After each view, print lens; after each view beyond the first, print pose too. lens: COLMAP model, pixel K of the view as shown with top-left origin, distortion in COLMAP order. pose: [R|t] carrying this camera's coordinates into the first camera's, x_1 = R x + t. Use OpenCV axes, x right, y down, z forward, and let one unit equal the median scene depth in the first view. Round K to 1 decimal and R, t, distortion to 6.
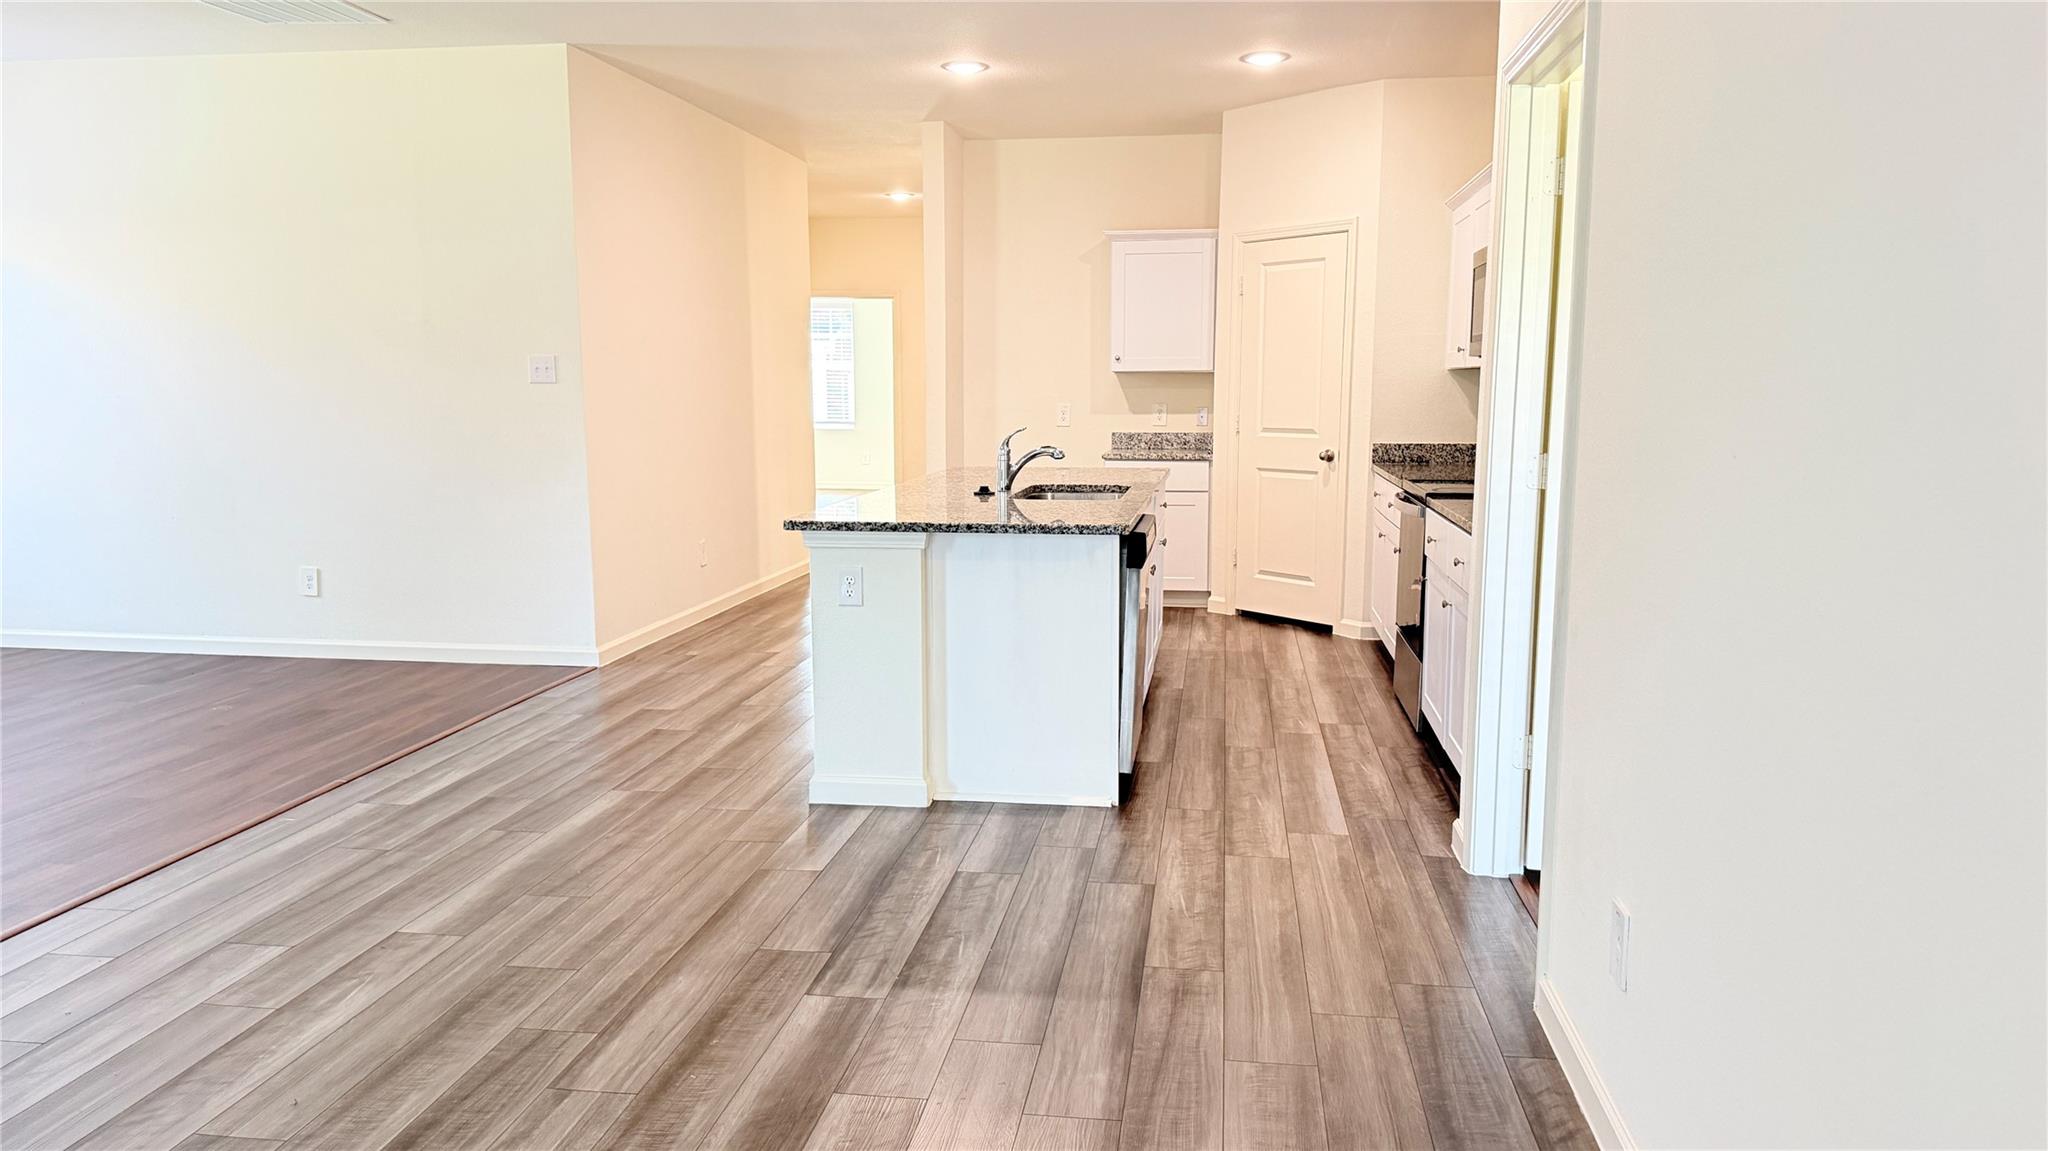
lens RADIAL K [[1427.4, 0, 1032.4], [0, 1427.4, 577.3], [0, 0, 1]] dist [0.181129, -0.308813]
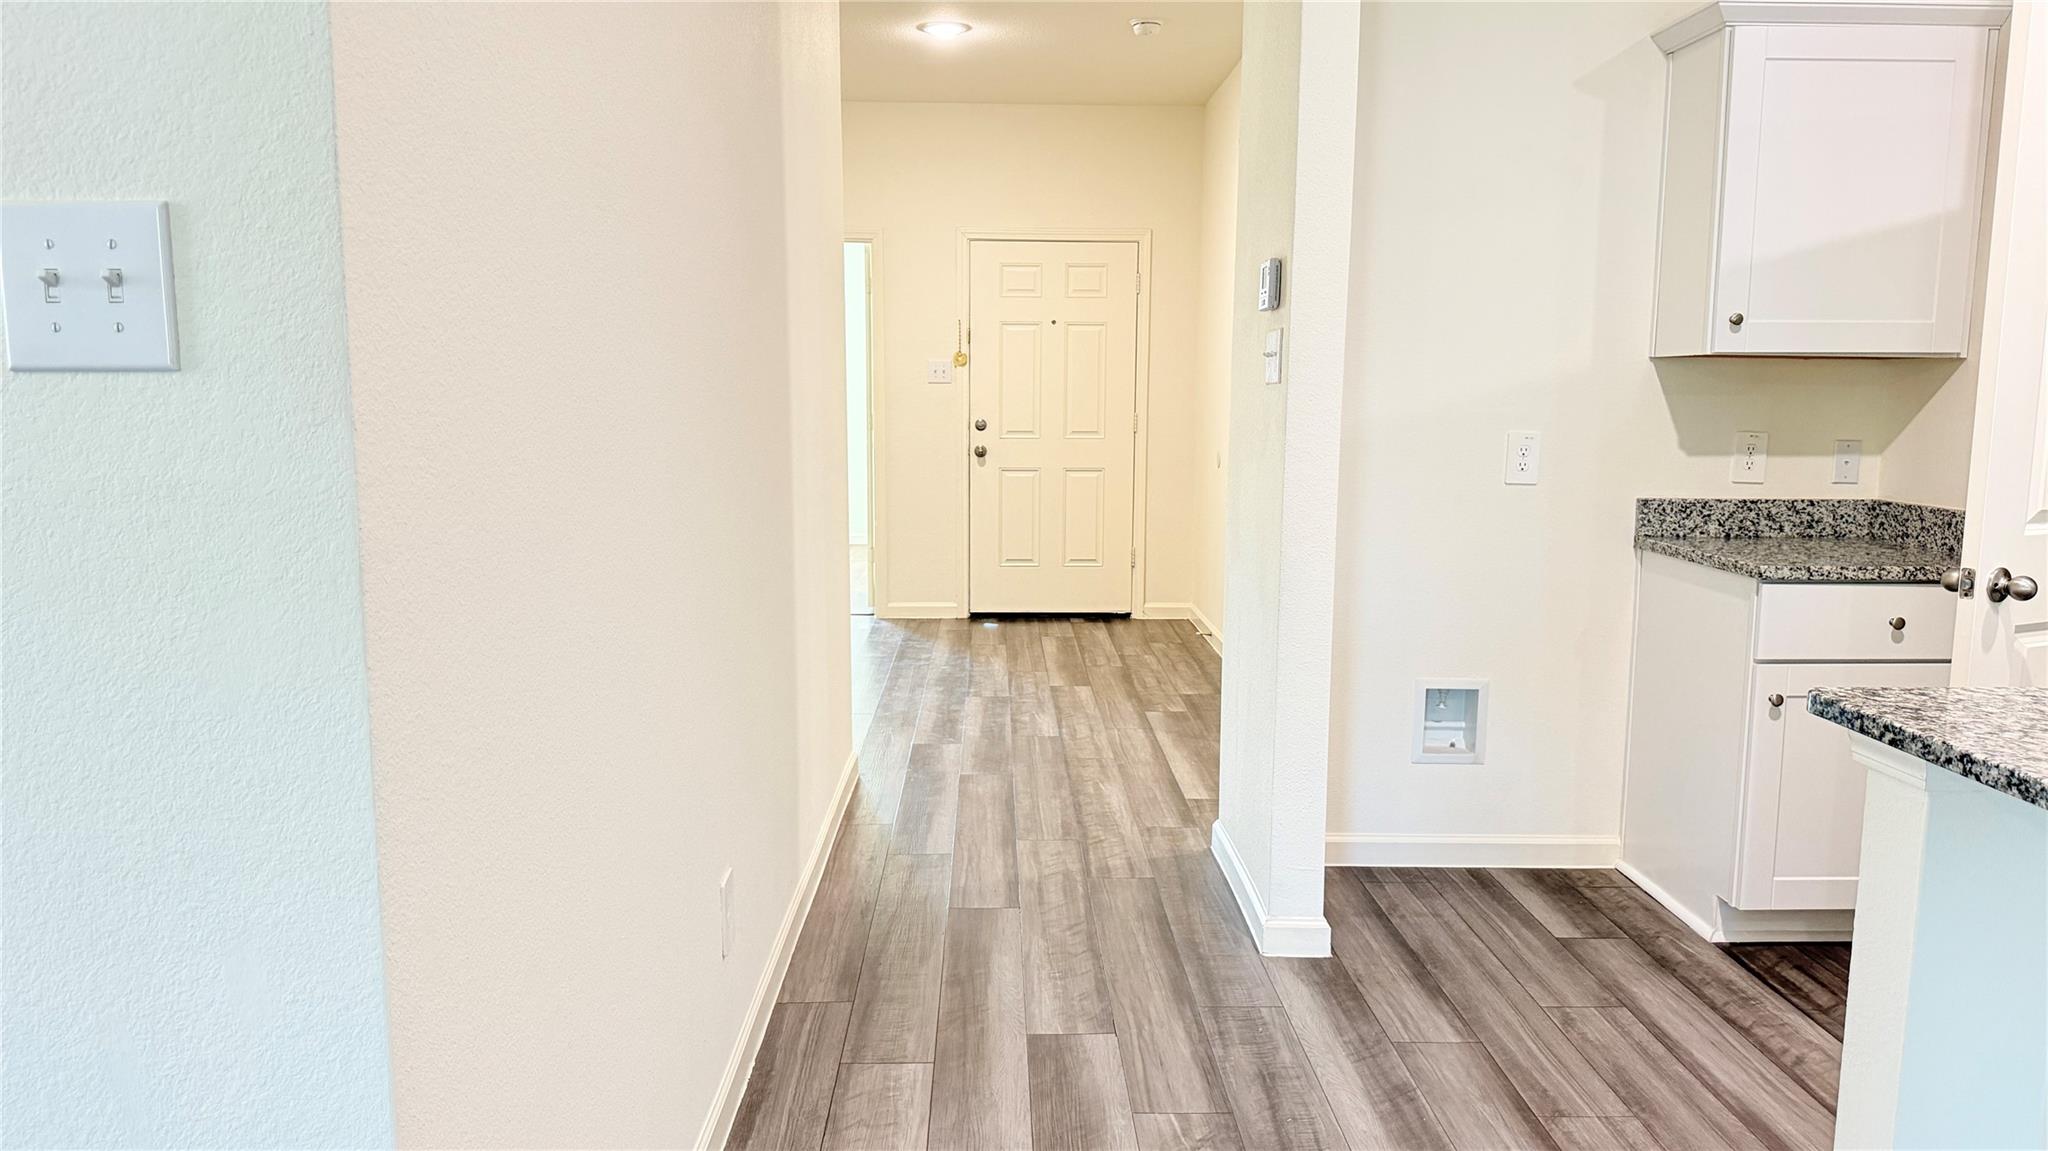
lens RADIAL K [[1427.4, 0, 1032.4], [0, 1427.4, 577.3], [0, 0, 1]] dist [0.181129, -0.308813]
pose [[0.987458, -0.015308, 0.157136, -0.245205], [0.016306, 0.999854, -0.005065, -0.102161], [-0.157036, 0.007564, 0.987564, 0.781055]]
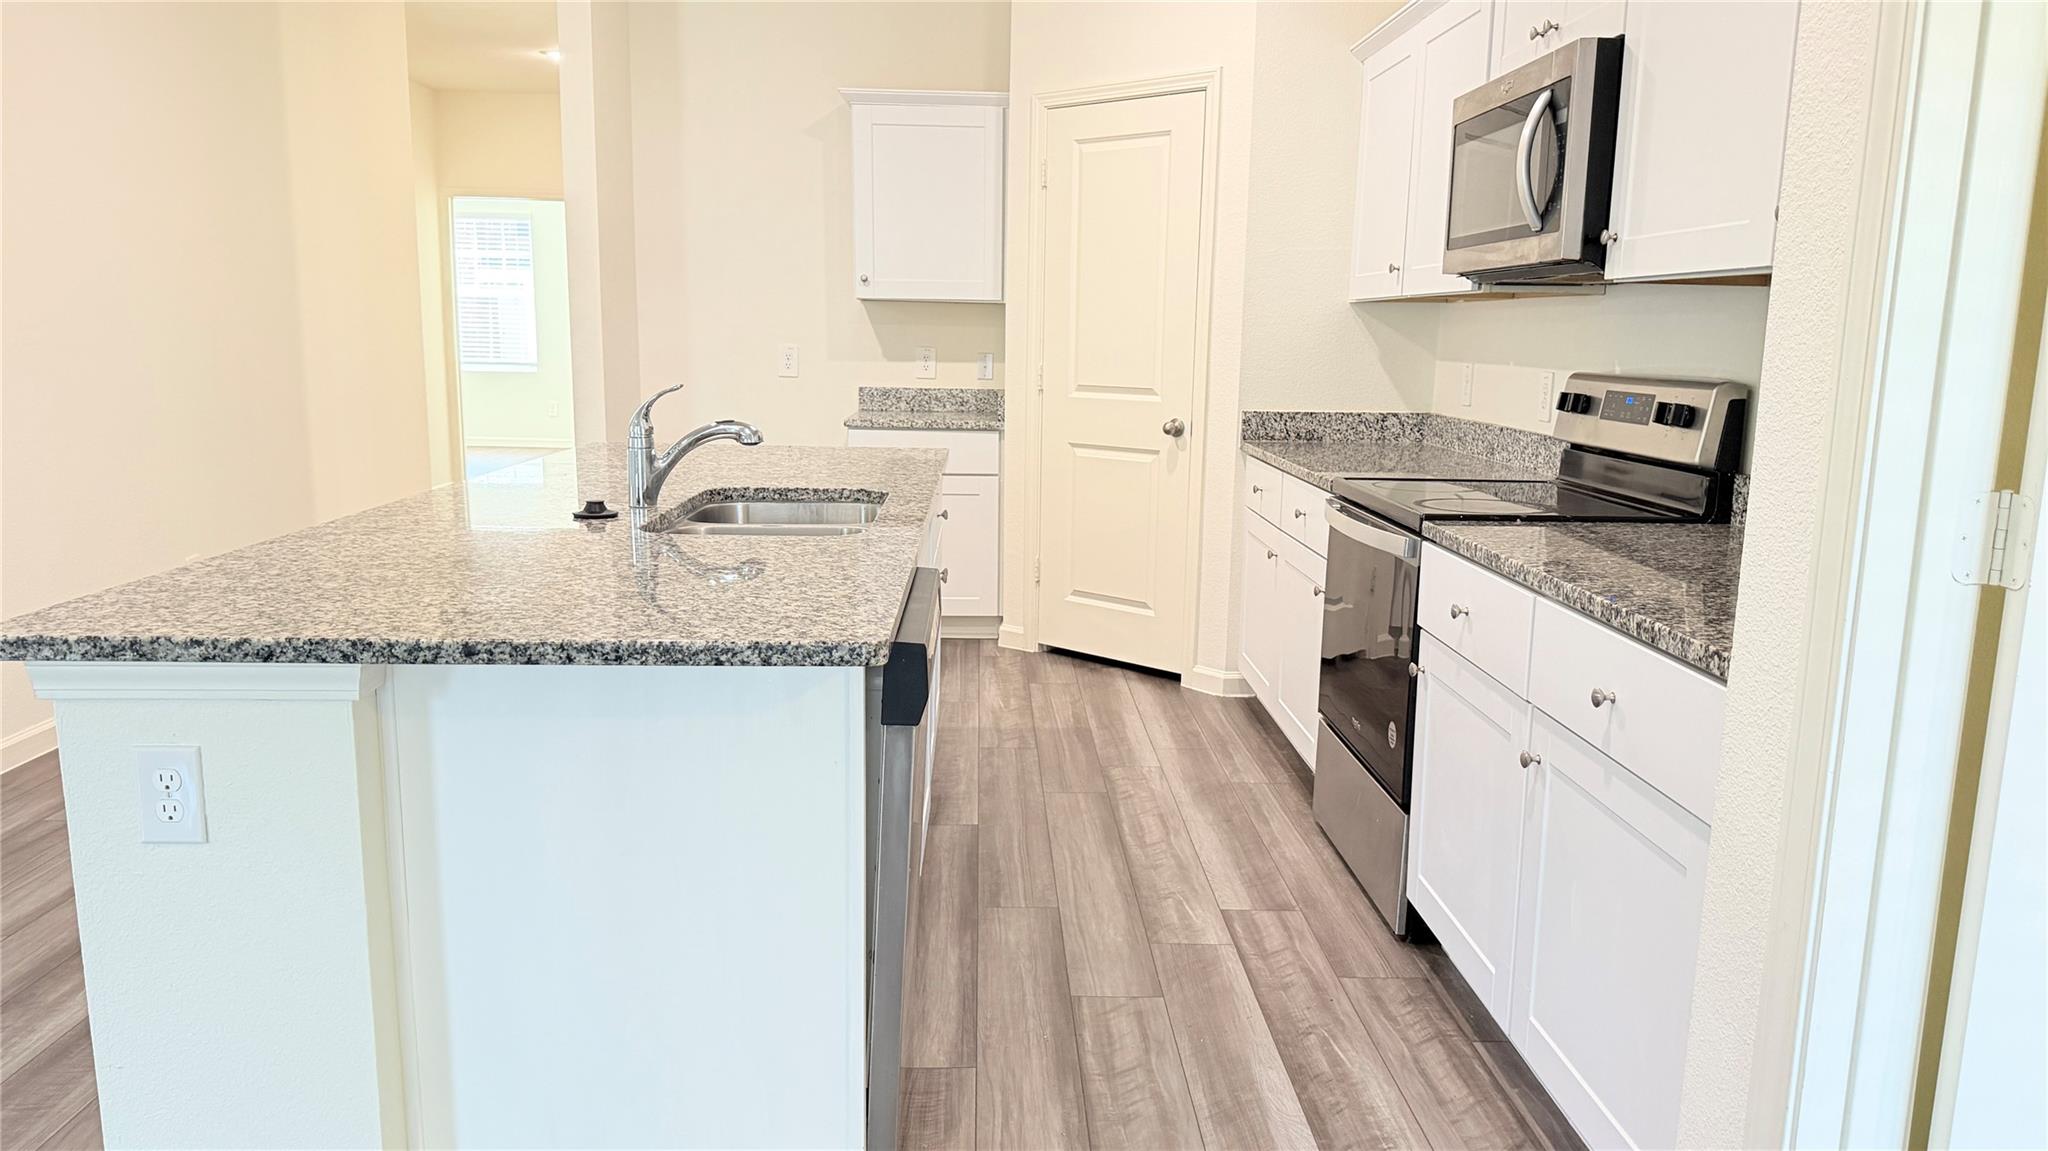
lens RADIAL K [[1427.4, 0, 1032.4], [0, 1427.4, 577.3], [0, 0, 1]] dist [0.181129, -0.308813]
pose [[0.985557, -0.013374, 0.168817, 0.025152], [0.007136, 0.999271, 0.037499, -0.043423], [-0.169196, -0.035753, 0.984934, 0.371997]]
